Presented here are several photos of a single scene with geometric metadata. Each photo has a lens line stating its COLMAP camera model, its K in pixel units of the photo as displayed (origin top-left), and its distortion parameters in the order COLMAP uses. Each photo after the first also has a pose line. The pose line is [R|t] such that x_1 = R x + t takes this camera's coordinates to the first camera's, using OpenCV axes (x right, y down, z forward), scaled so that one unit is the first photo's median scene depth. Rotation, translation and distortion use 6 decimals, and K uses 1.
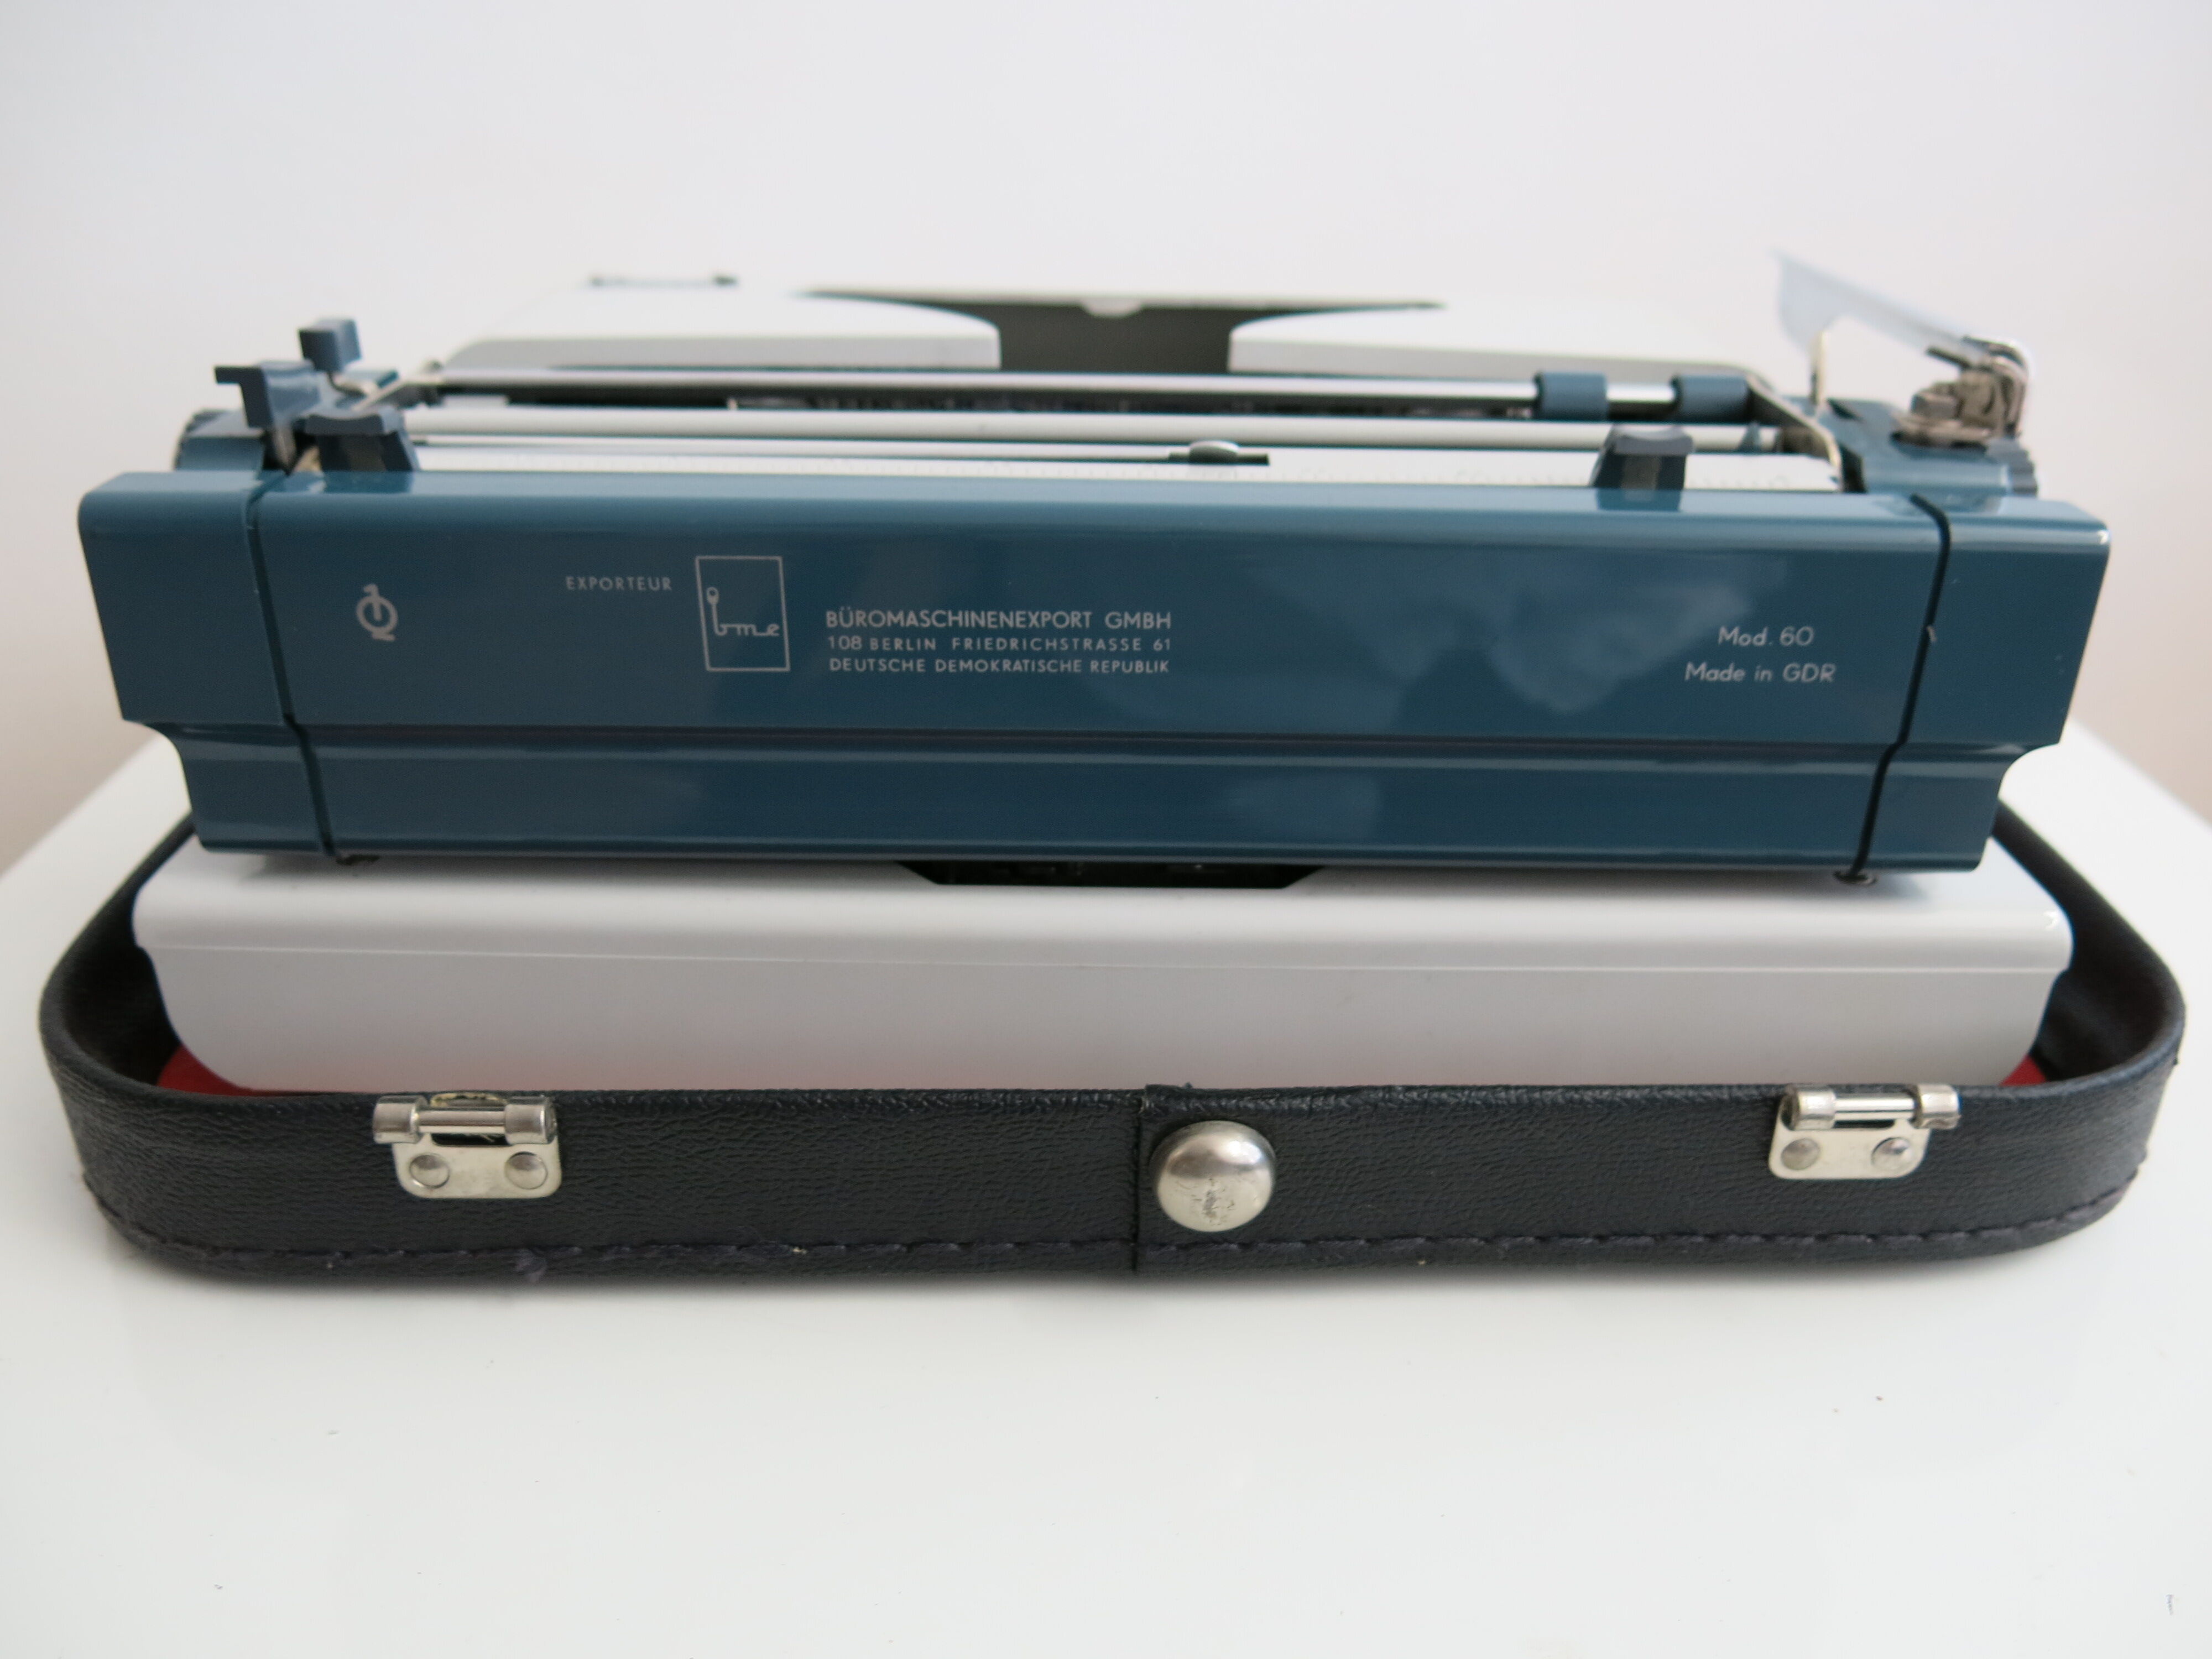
lens RADIAL K [[1831.6, 0, 1114.1], [0, 1831.6, 827.2], [0, 0, 1]] dist [-0.036642, 0.005258]
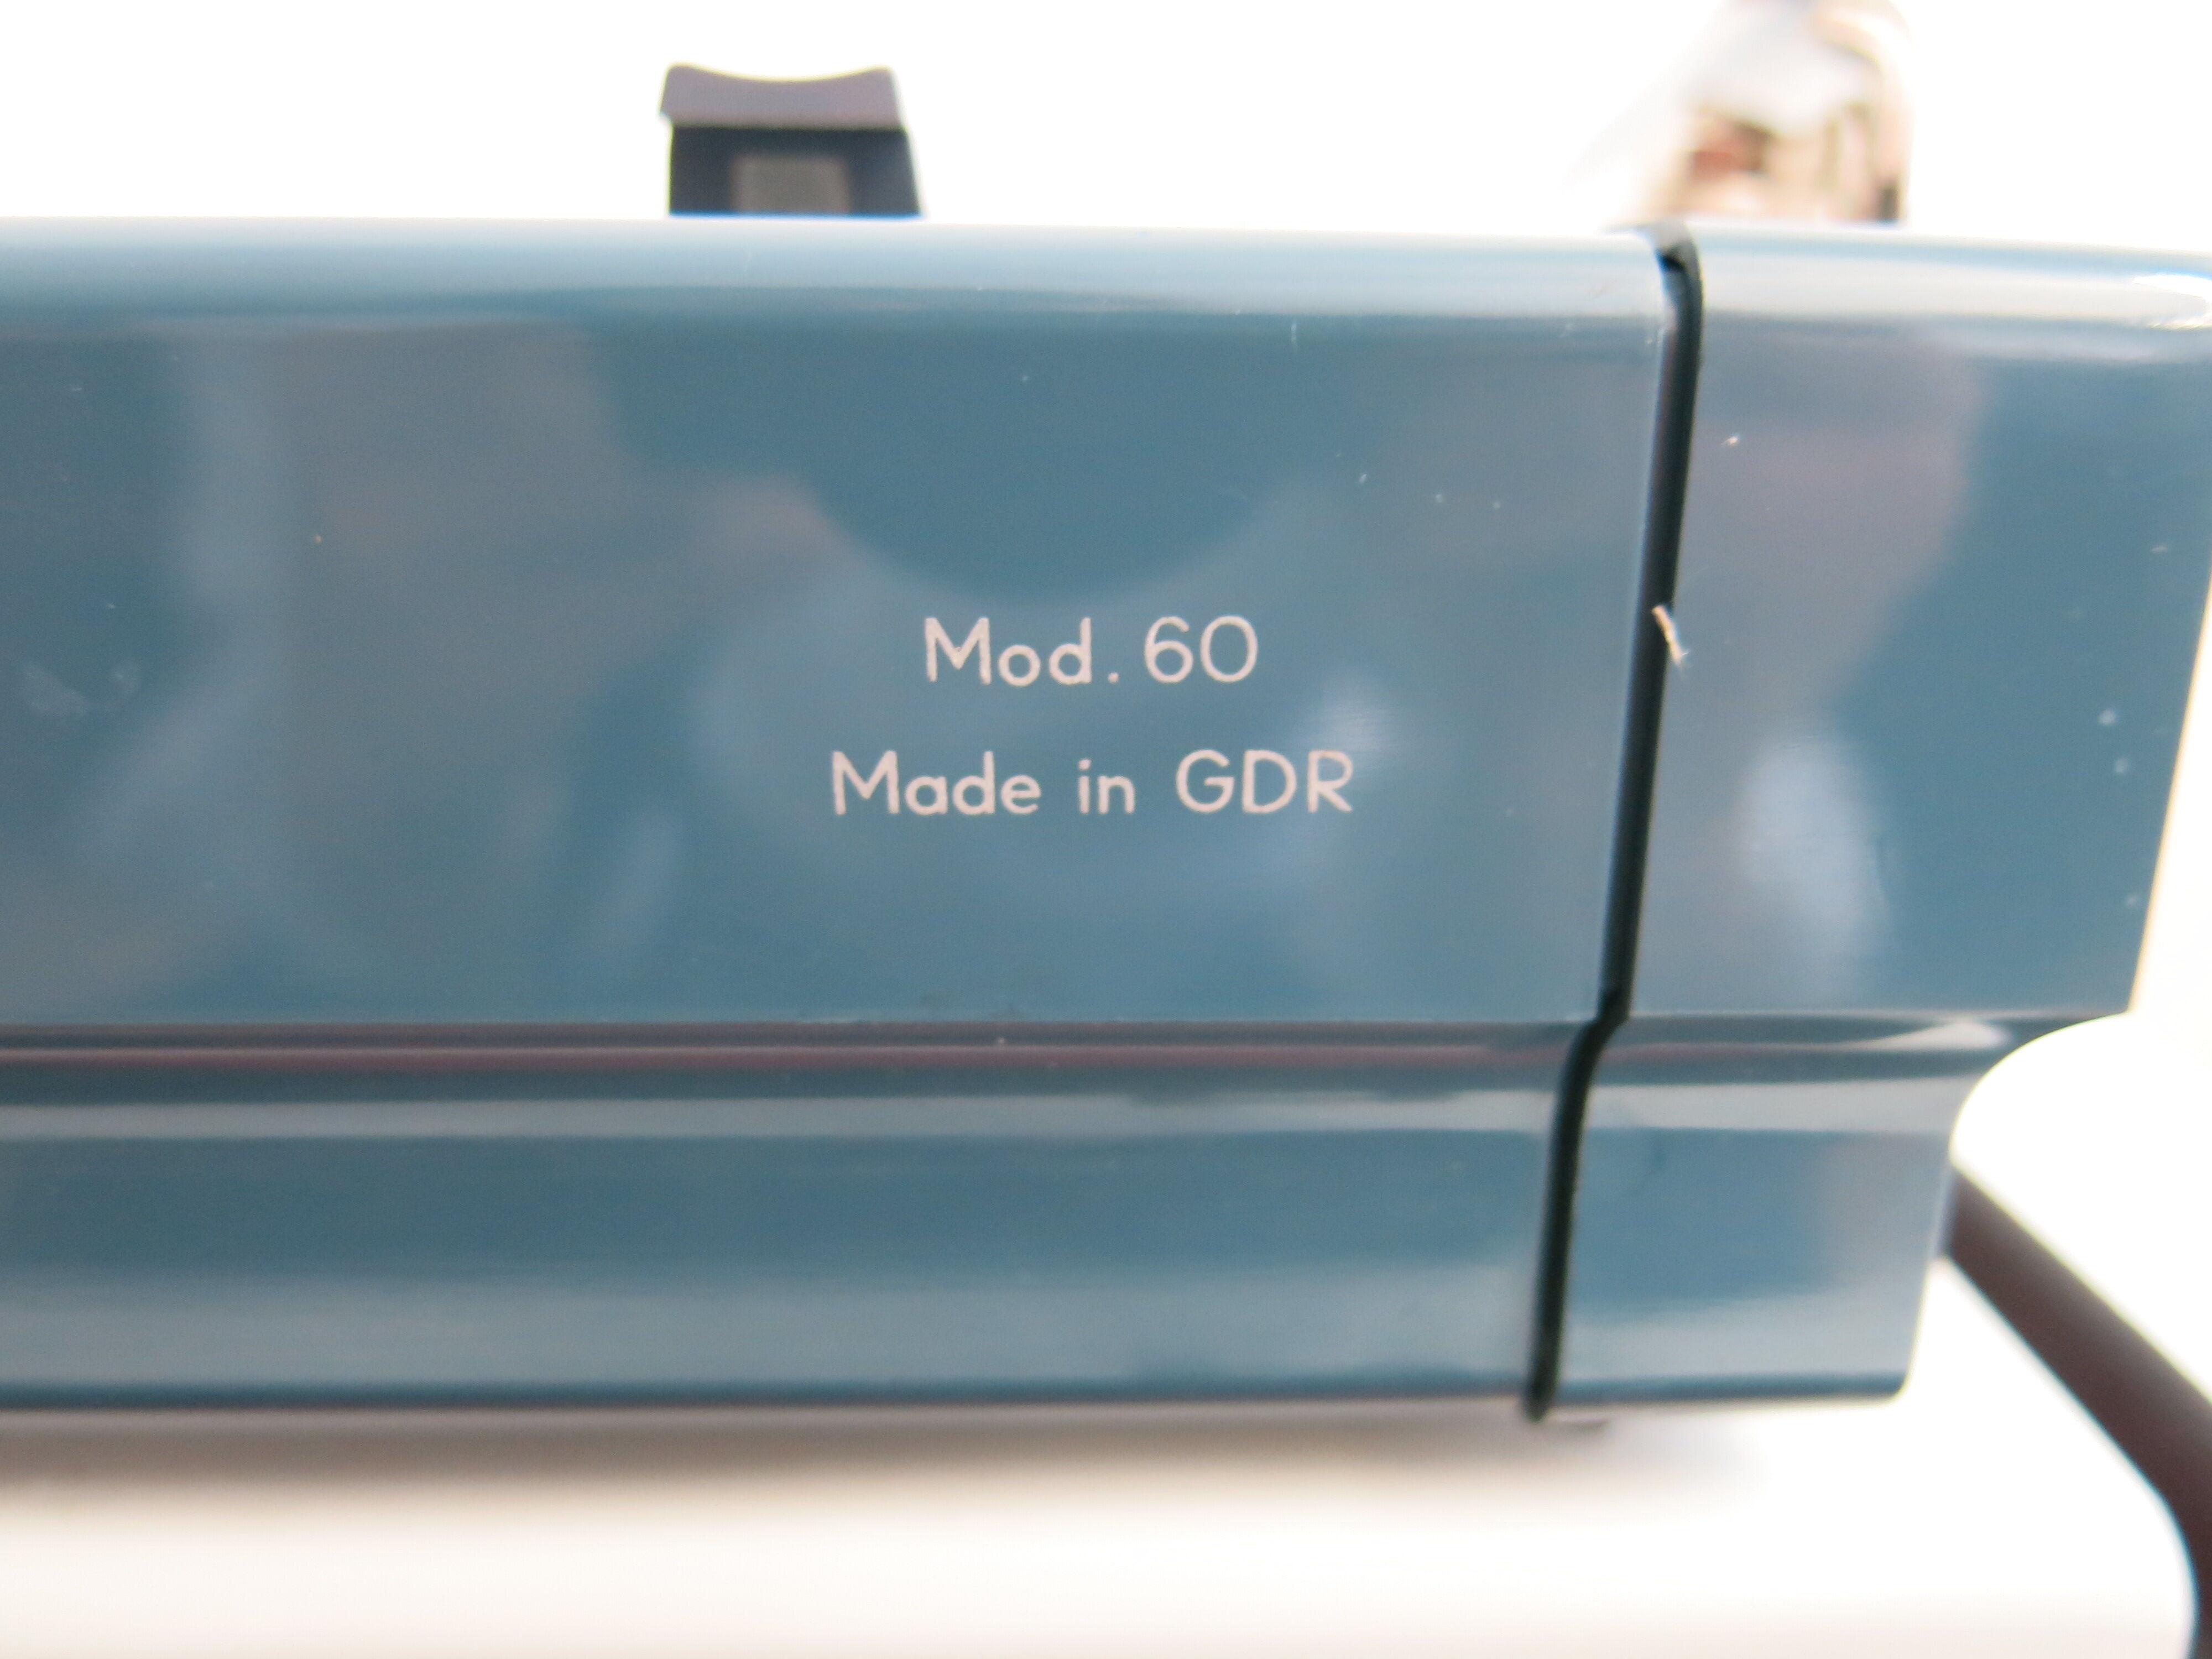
lens RADIAL K [[1831.6, 0, 1114.1], [0, 1831.6, 827.2], [0, 0, 1]] dist [-0.036642, 0.005258]
pose [[0.999126, -0.014069, 0.039366, 0.346050], [0.020814, 0.984068, -0.176567, -0.027156], [-0.036254, 0.177232, 0.983501, 0.717348]]
